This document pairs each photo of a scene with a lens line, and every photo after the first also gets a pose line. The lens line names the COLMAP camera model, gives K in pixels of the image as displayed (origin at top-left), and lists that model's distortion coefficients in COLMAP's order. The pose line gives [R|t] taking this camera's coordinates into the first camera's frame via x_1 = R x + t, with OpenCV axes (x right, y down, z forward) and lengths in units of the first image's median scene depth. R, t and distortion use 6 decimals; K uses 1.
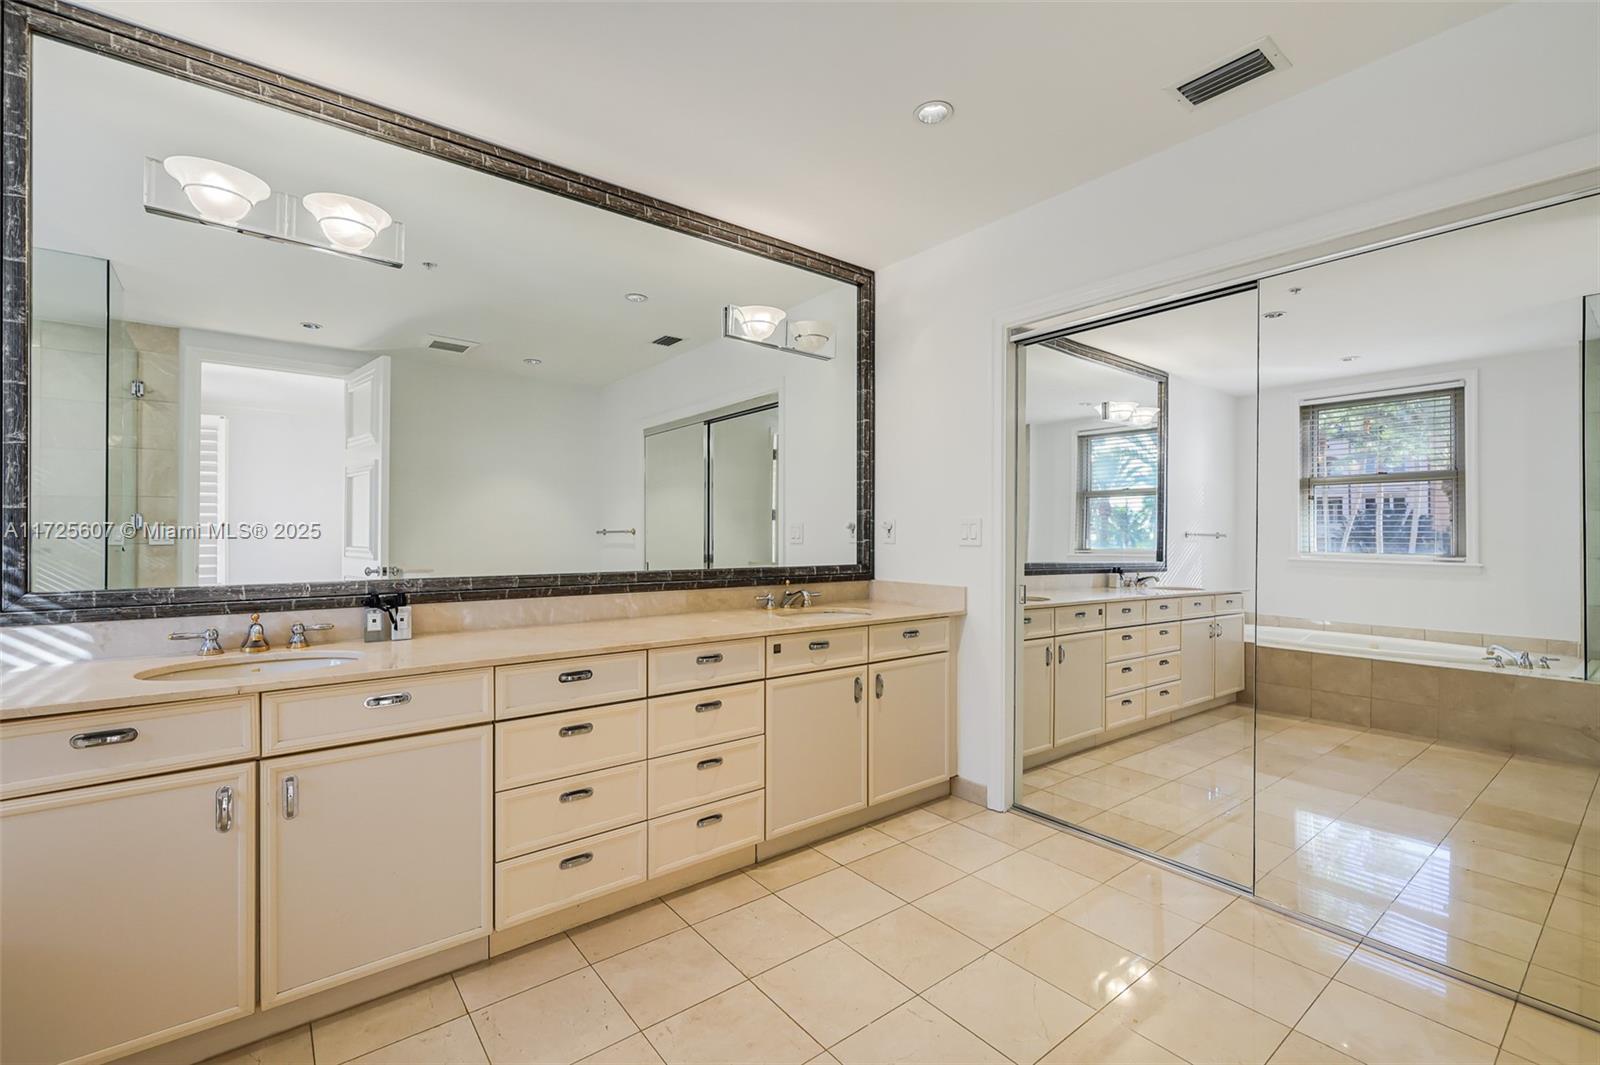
lens RADIAL K [[686.7, 0, 767.7], [0, 686.7, 531.5], [0, 0, 1]] dist [-0.000263, 0.000010]
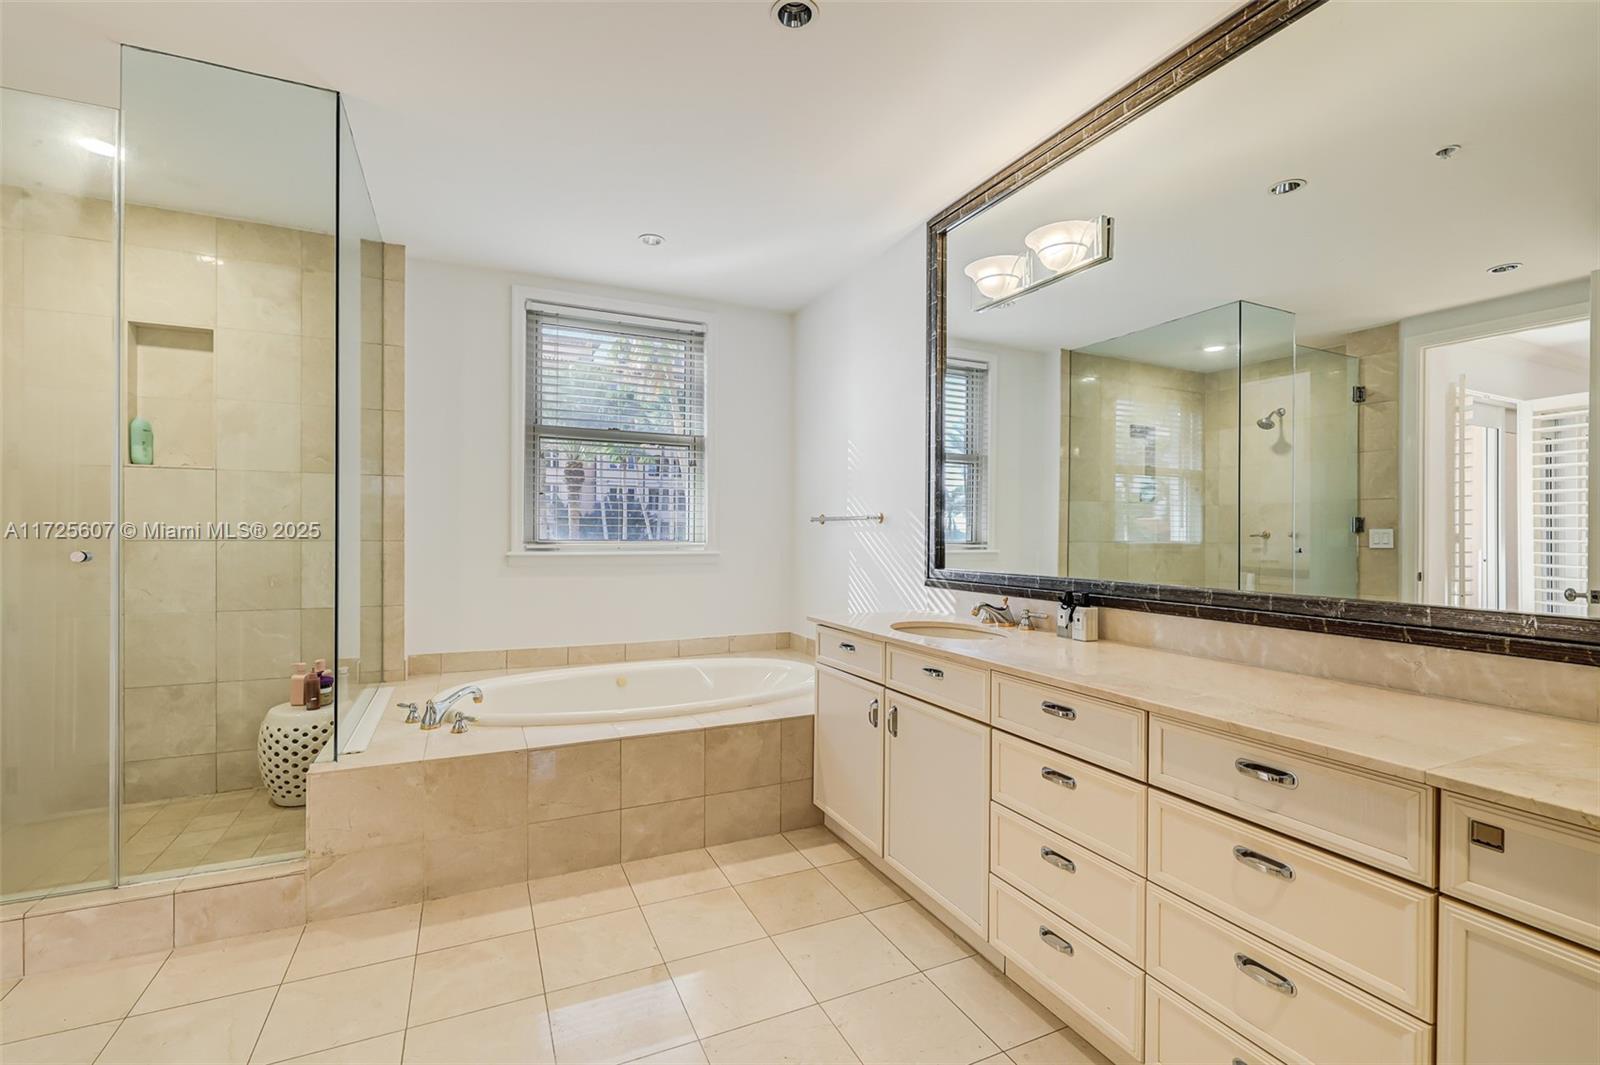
lens RADIAL K [[686.7, 0, 797.7], [0, 686.7, 536.2], [0, 0, 1]] dist [-0.000263, 0.000010]
pose [[-0.202225, 0.000161, -0.979339, 0.481076], [-0.002278, 0.999997, 0.000635, 0.006875], [0.979336, 0.002360, -0.202224, 0.737381]]
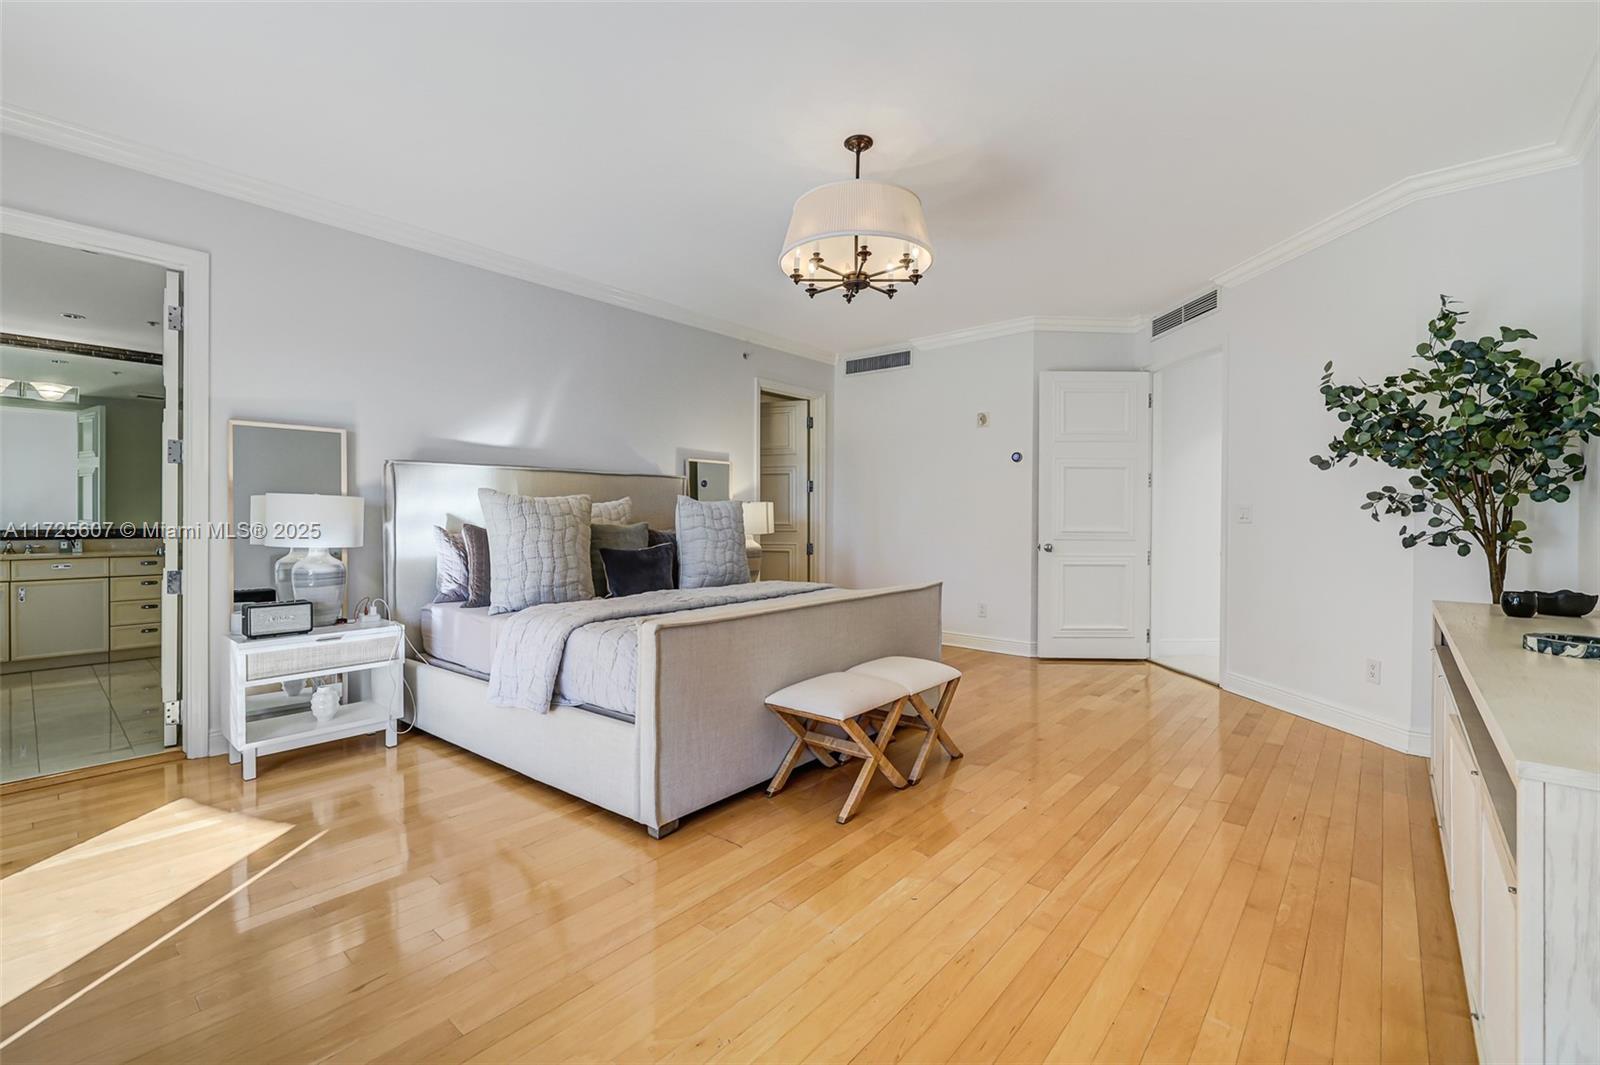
lens RADIAL K [[686.7, 0, 793.8], [0, 686.7, 523.7], [0, 0, 1]] dist [-0.000263, 0.000010]
pose [[0.976457, 0.000918, 0.215709, 1.427784], [-0.002442, 0.999974, 0.006797, 0.022826], [-0.215697, -0.007164, 0.976434, -1.948290]]
